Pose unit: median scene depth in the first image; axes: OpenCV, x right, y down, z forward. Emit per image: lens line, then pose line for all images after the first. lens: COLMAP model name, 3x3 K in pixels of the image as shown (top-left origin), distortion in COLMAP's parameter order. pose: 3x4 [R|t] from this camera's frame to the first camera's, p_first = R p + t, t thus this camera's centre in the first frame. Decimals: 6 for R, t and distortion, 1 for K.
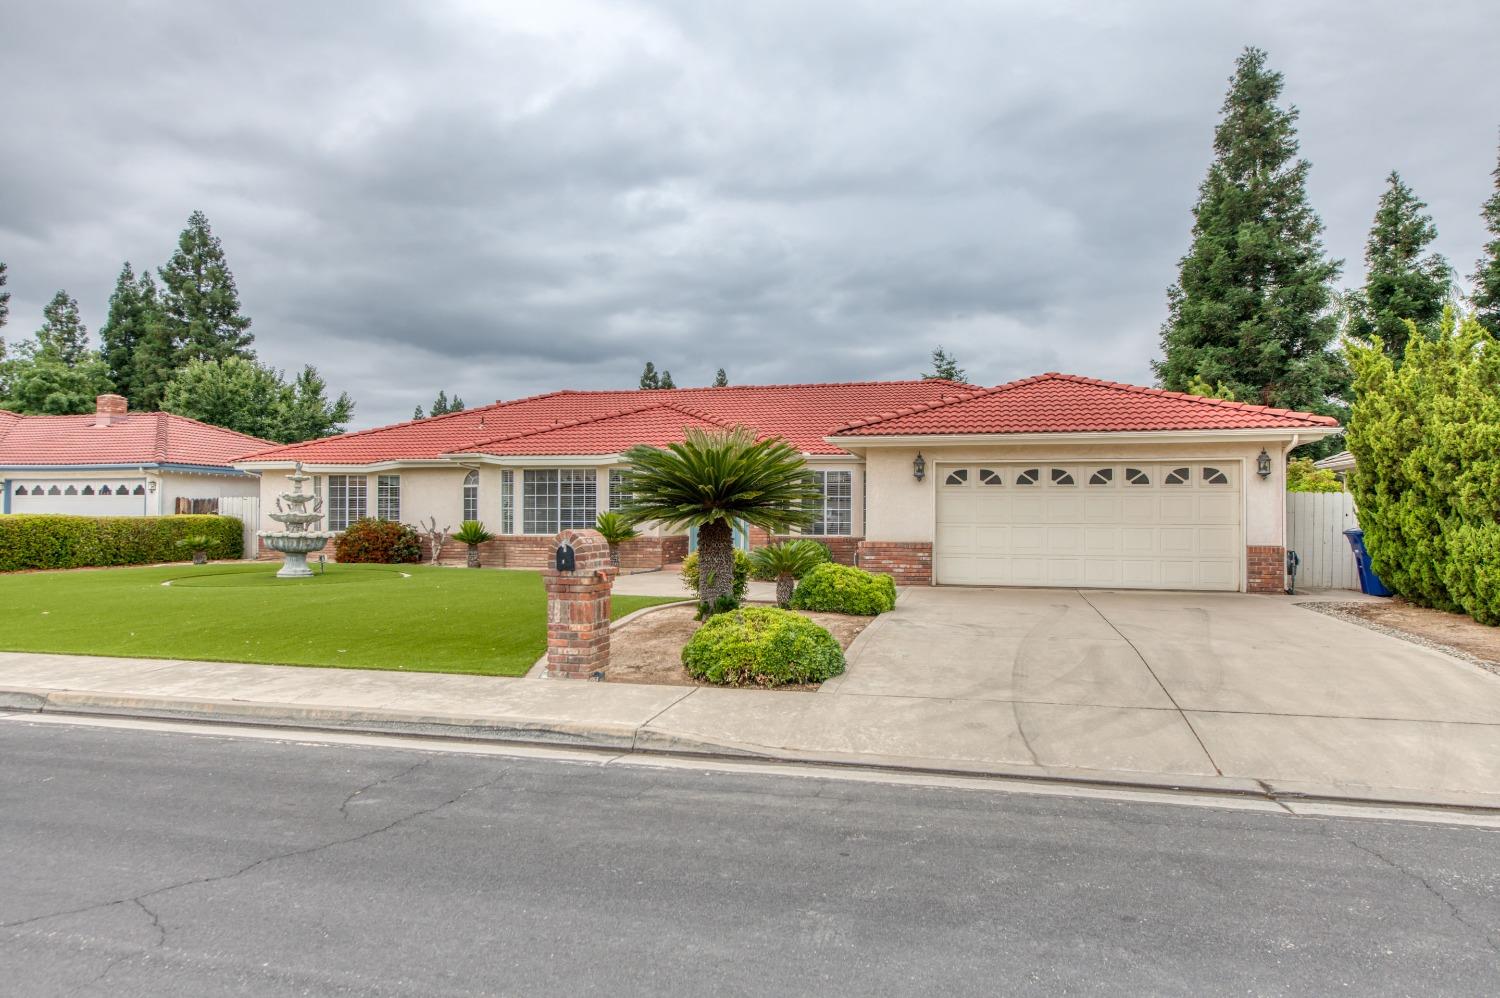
lens RADIAL K [[999.0, 0, 728.9], [0, 999.0, 495.5], [0, 0, 1]] dist [0.005720, 0.002235]
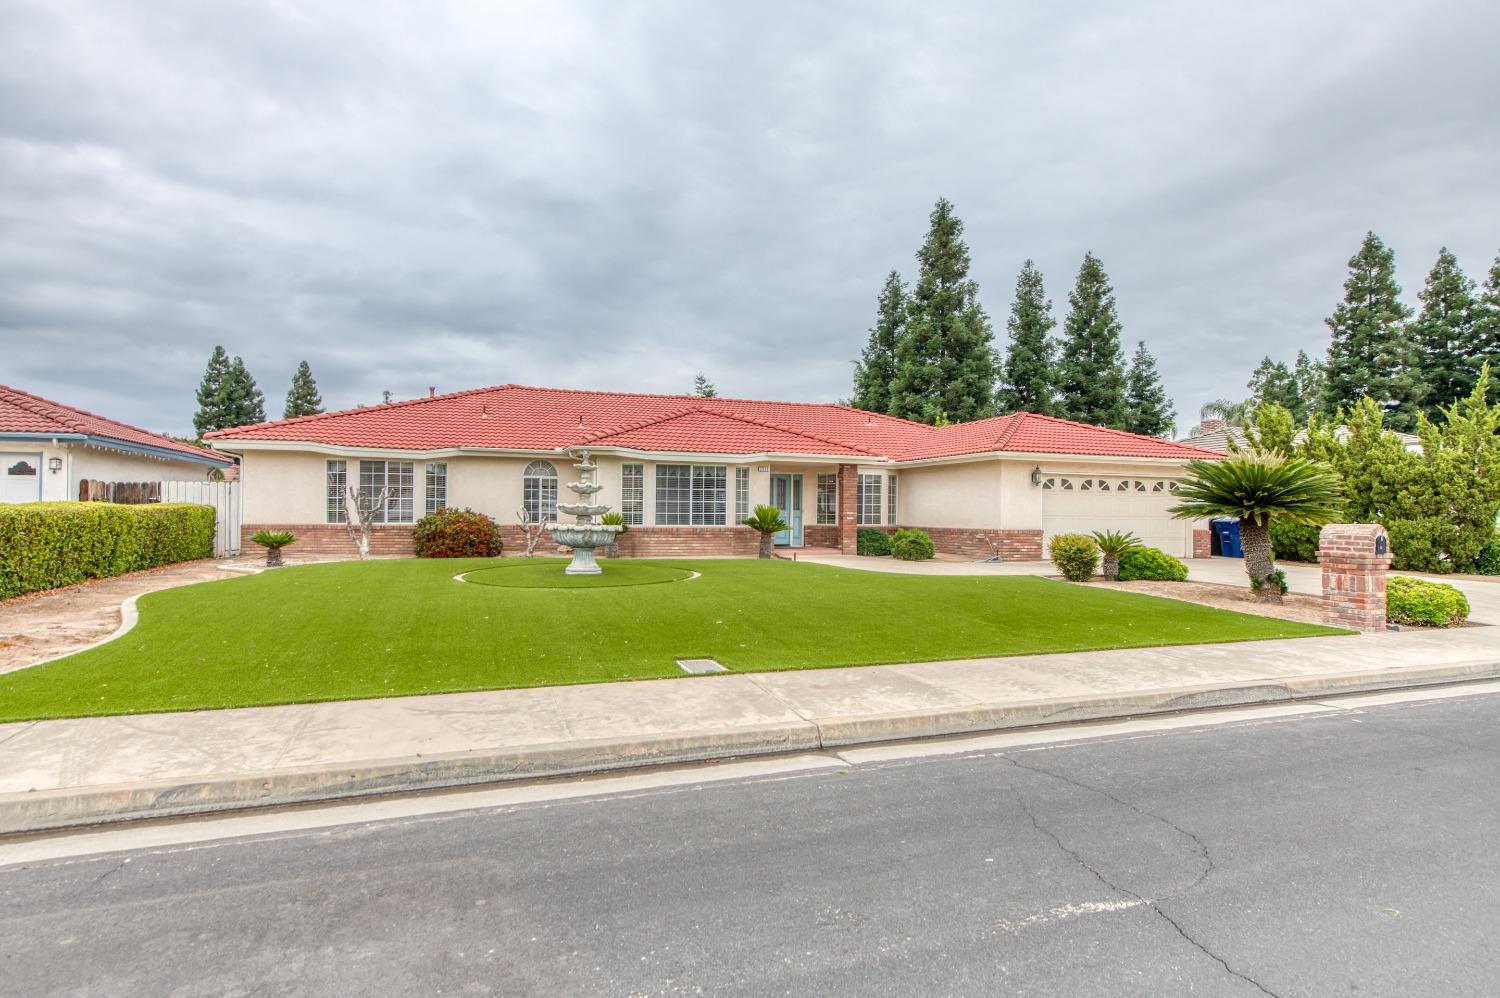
lens RADIAL K [[814.2, 0, 757.2], [0, 814.2, 505.5], [0, 0, 1]] dist [0.006032, 0.000614]
pose [[0.810110, 0.007037, 0.586236, -0.580751], [-0.019148, 0.999712, 0.014460, 0.002880], [-0.585966, -0.022940, 0.810011, 0.223901]]
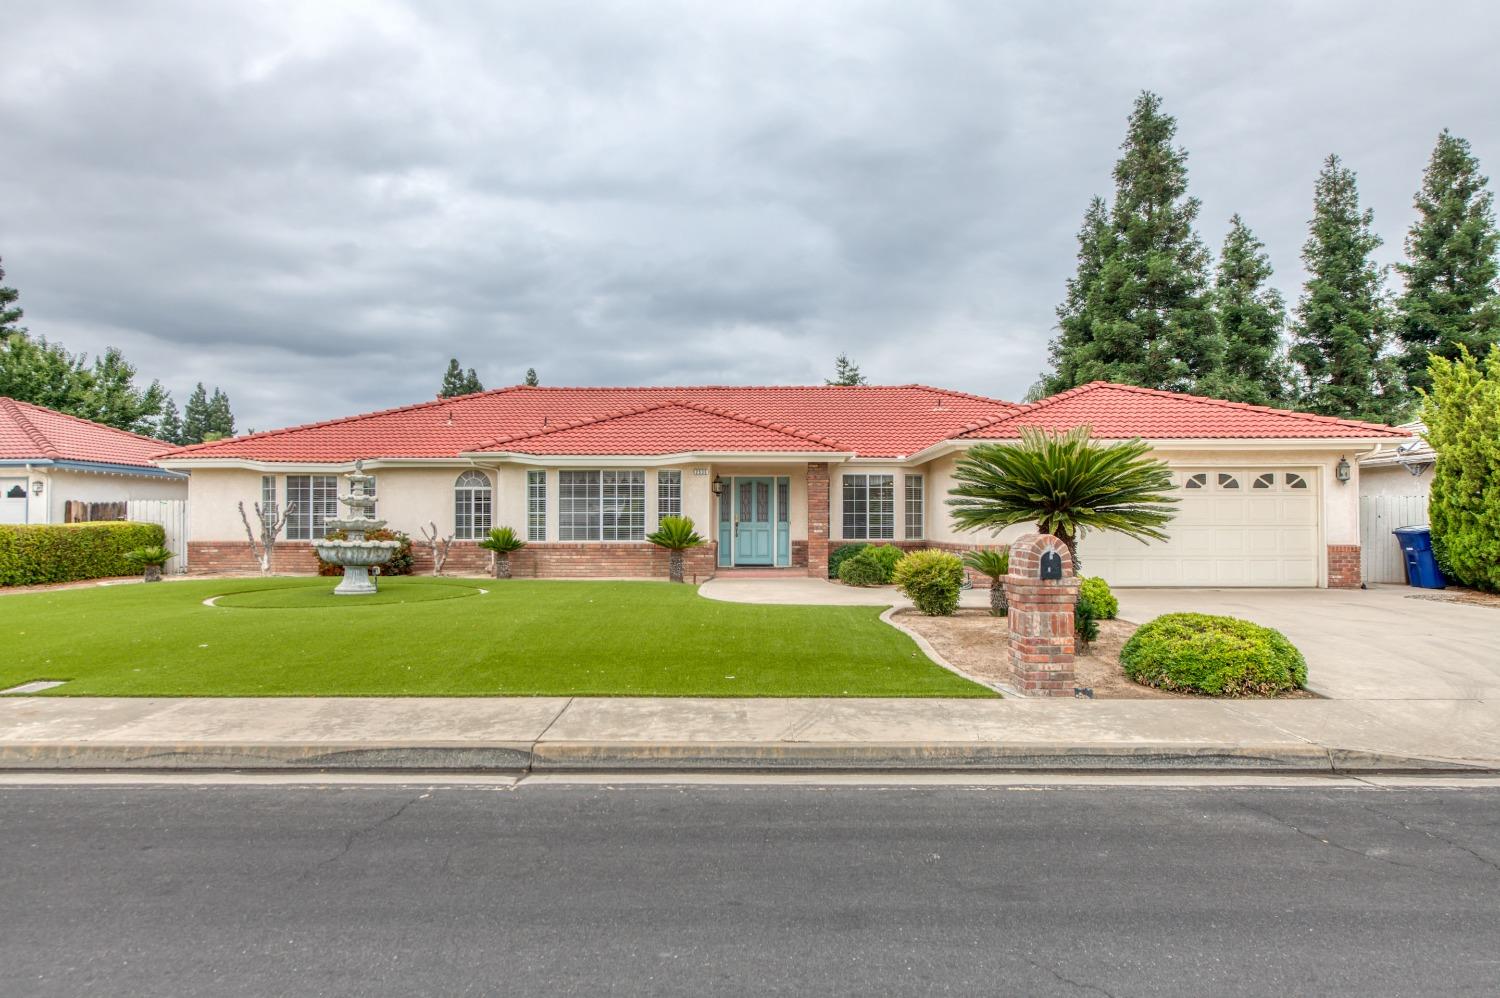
lens RADIAL K [[999.0, 0, 741.1], [0, 999.0, 500.3], [0, 0, 1]] dist [0.005720, 0.002235]
pose [[0.968517, 0.000397, 0.248946, -0.253323], [-0.000527, 1.000000, 0.000456, 0.000830], [-0.248946, -0.000572, 0.968517, 0.068926]]
